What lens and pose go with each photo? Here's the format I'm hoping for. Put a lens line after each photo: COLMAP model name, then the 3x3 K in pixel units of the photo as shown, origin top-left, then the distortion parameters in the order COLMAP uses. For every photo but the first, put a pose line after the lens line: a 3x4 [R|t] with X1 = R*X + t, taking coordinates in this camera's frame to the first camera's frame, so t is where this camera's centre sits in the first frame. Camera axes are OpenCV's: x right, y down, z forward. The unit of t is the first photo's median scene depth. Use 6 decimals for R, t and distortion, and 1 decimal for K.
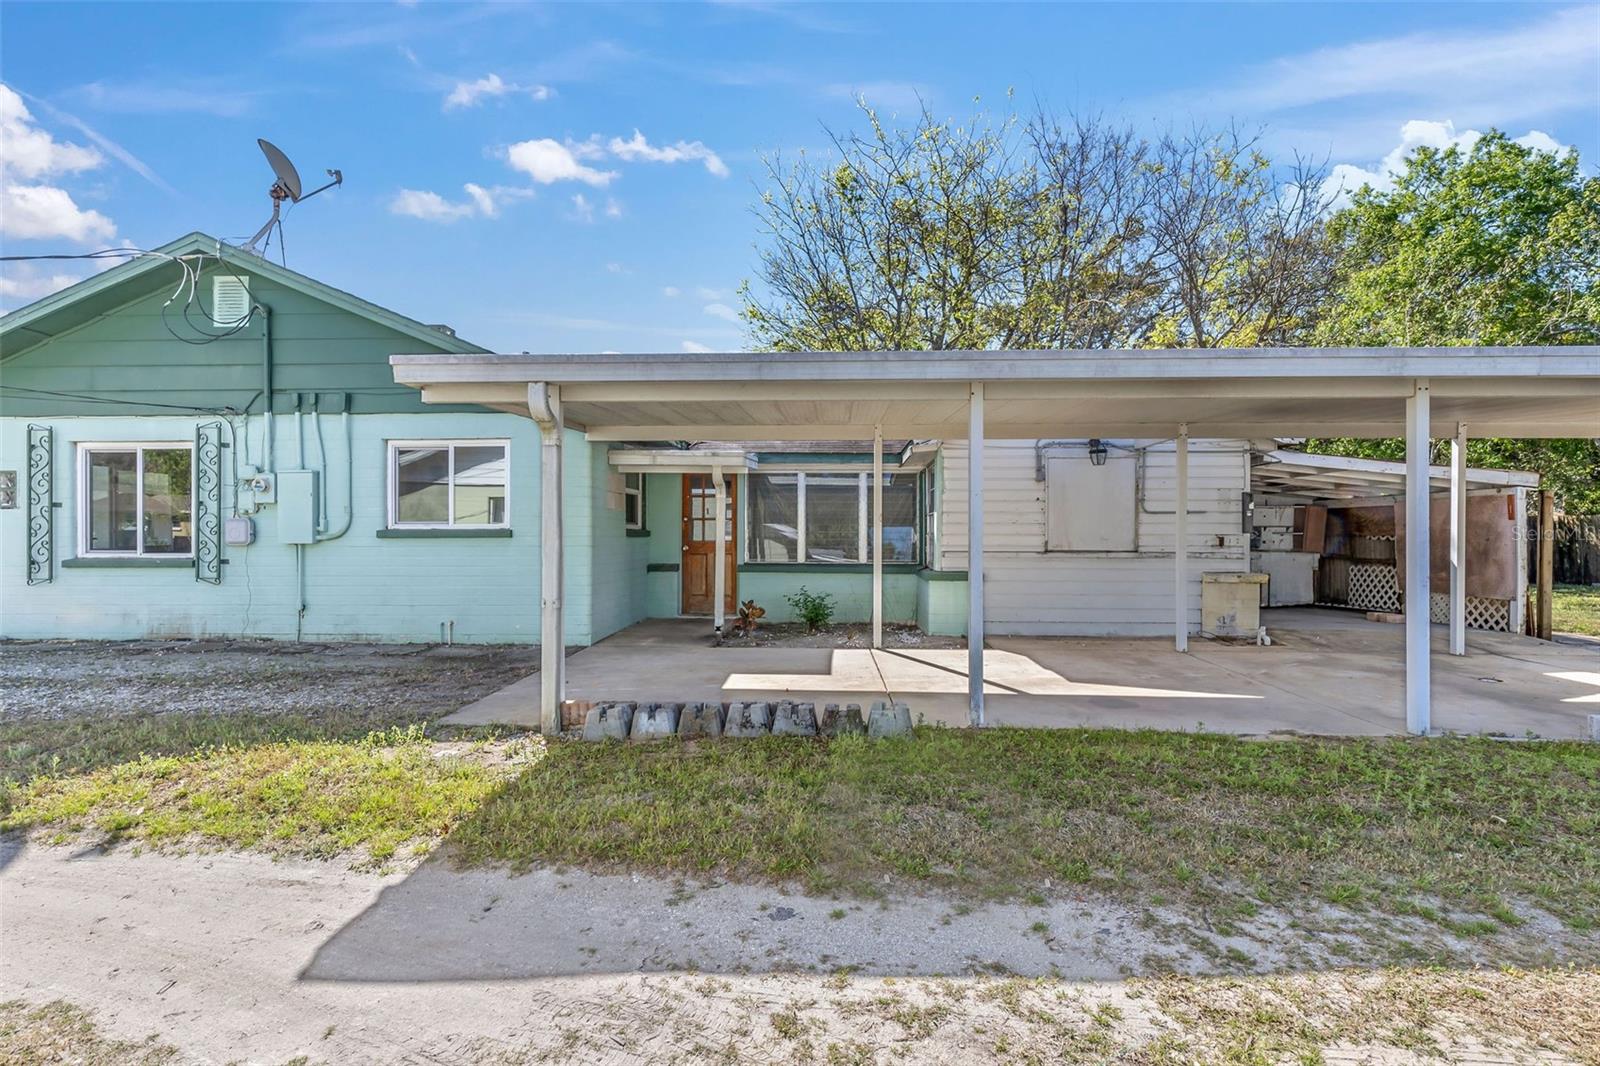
lens RADIAL K [[724.8, 0, 800.8], [0, 724.8, 528.6], [0, 0, 1]] dist [0.012044, -0.001107]
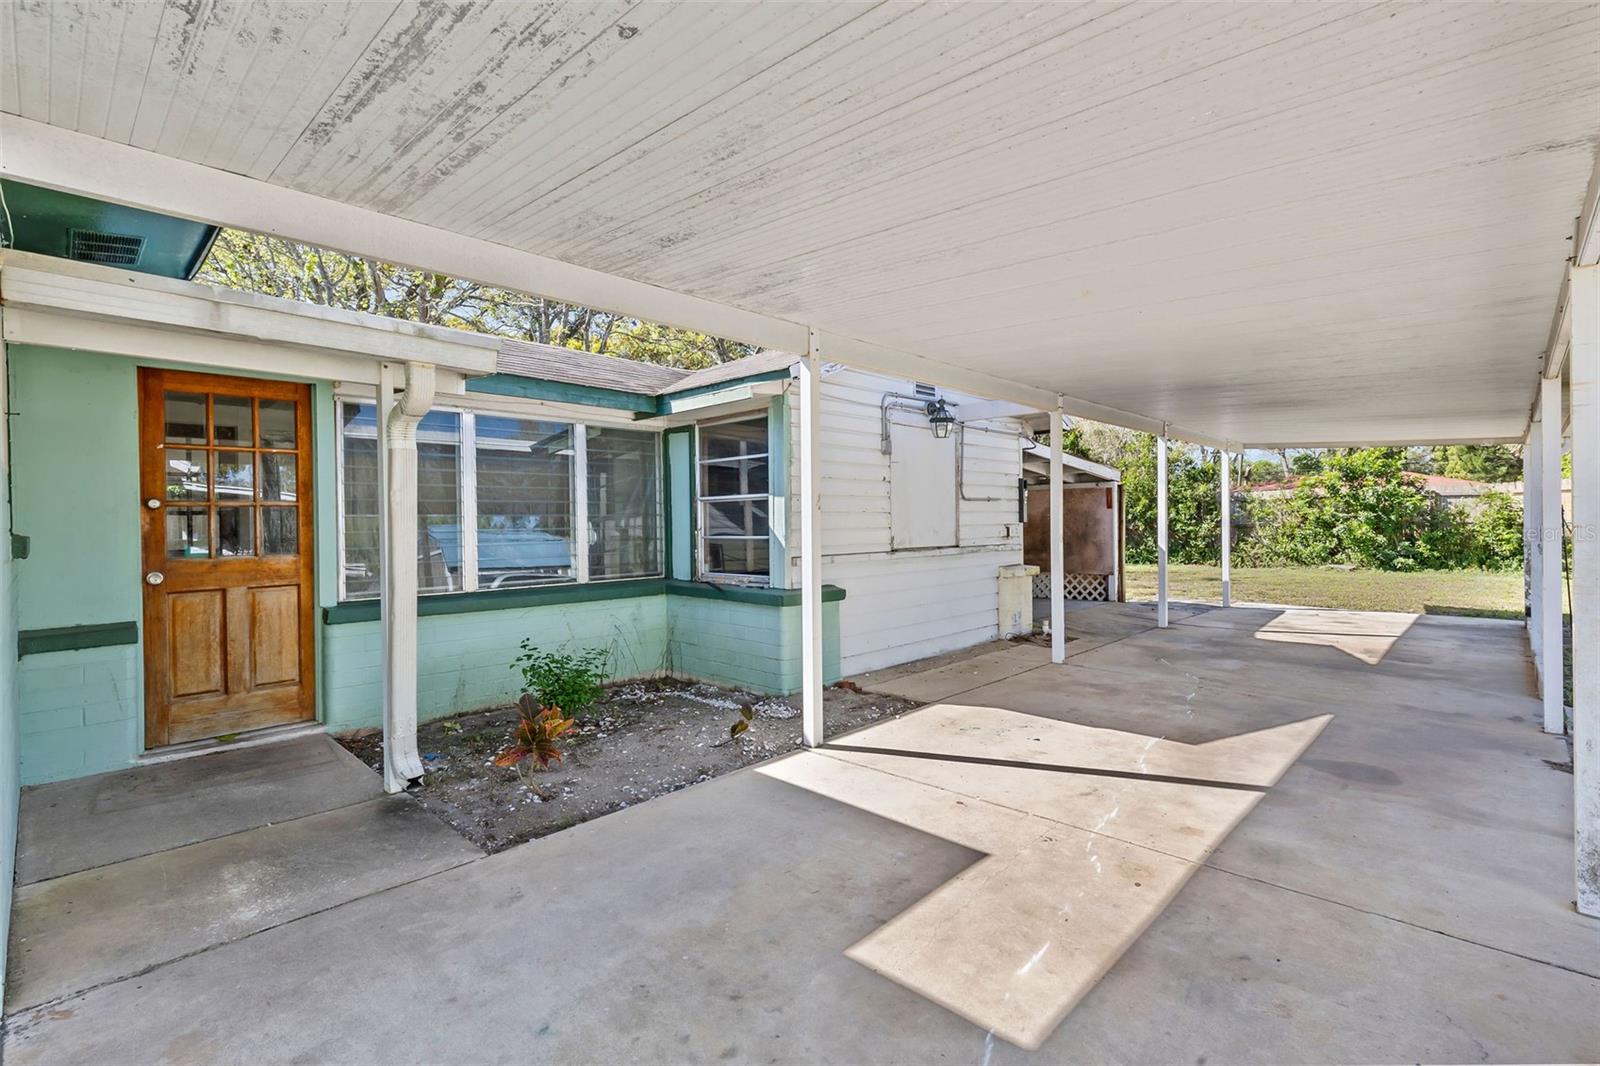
lens RADIAL K [[724.8, 0, 802.1], [0, 724.8, 525.4], [0, 0, 1]] dist [0.012044, -0.001107]
pose [[0.667411, -0.015675, 0.744525, -0.267458], [0.010252, 0.999877, 0.011862, -0.003560], [-0.744619, -0.000284, 0.667490, 0.578189]]
